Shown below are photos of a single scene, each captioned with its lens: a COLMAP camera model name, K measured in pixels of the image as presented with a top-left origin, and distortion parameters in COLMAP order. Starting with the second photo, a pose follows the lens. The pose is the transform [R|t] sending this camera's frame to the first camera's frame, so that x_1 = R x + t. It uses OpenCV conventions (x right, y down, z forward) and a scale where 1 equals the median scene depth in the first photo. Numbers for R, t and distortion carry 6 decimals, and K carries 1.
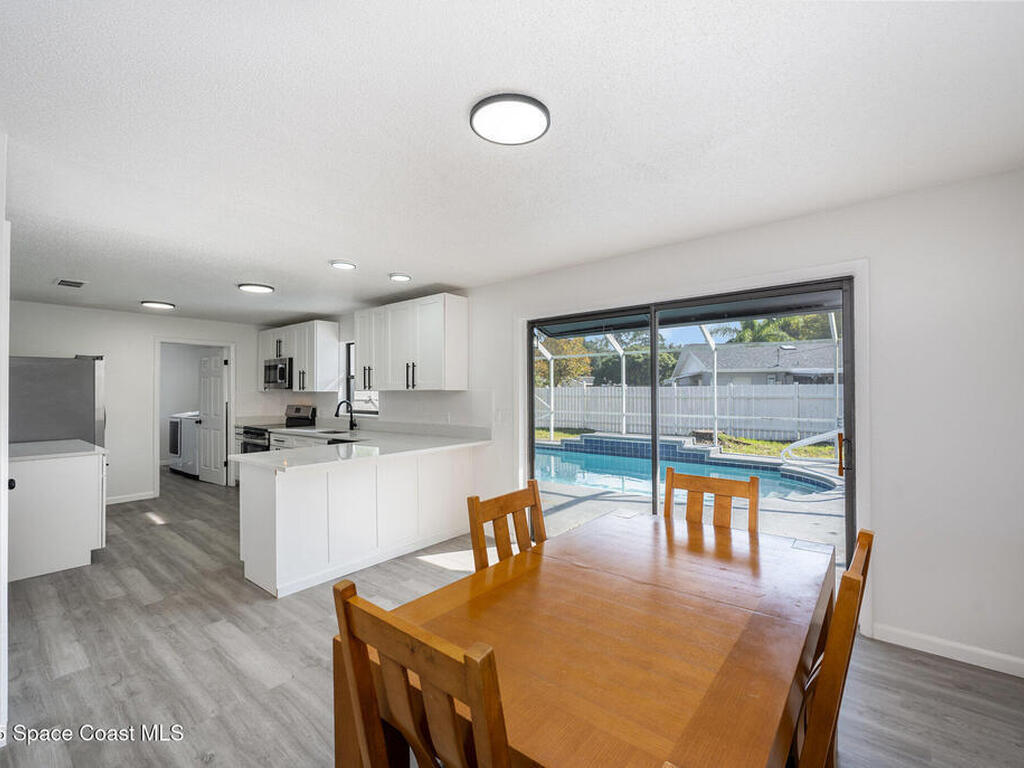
lens RADIAL K [[454.4, 0, 513.8], [0, 454.4, 385.3], [0, 0, 1]] dist [-0.002060, 0.000043]
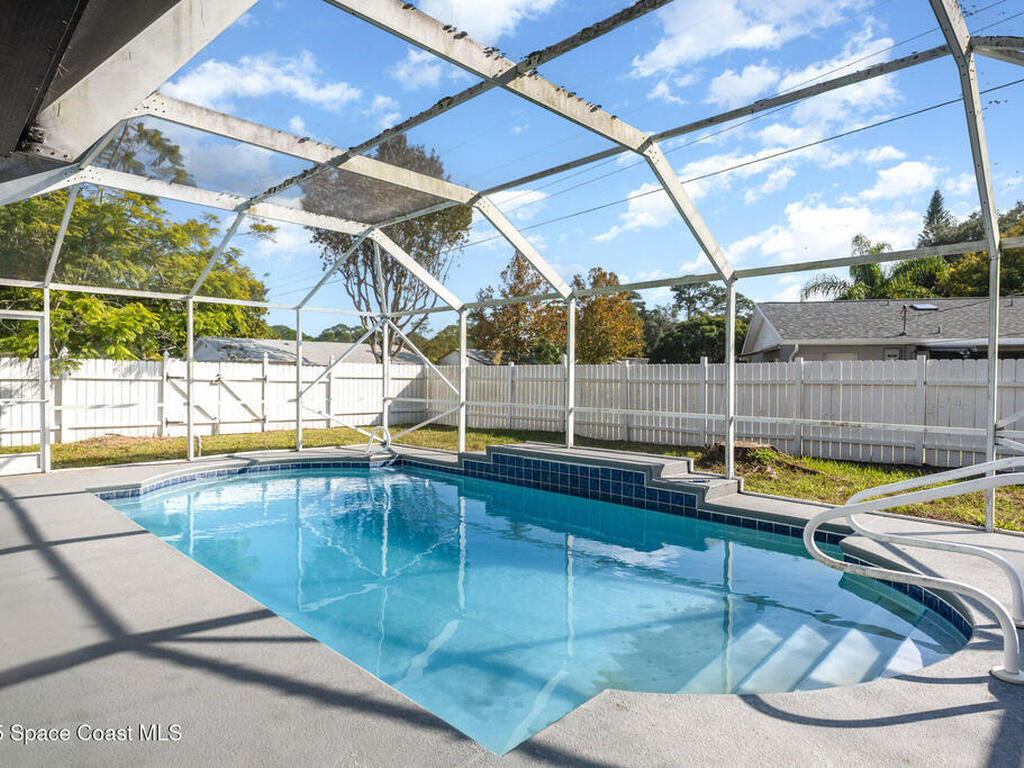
lens RADIAL K [[596.8, 0, 513.4], [0, 596.8, 382.4], [0, 0, 1]] dist [-0.000555, 0.000405]
pose [[0.996918, 0.015042, -0.077000, 0.205163], [-0.013490, 0.999696, 0.020637, 0.017492], [0.077287, -0.019535, 0.996817, 0.274465]]
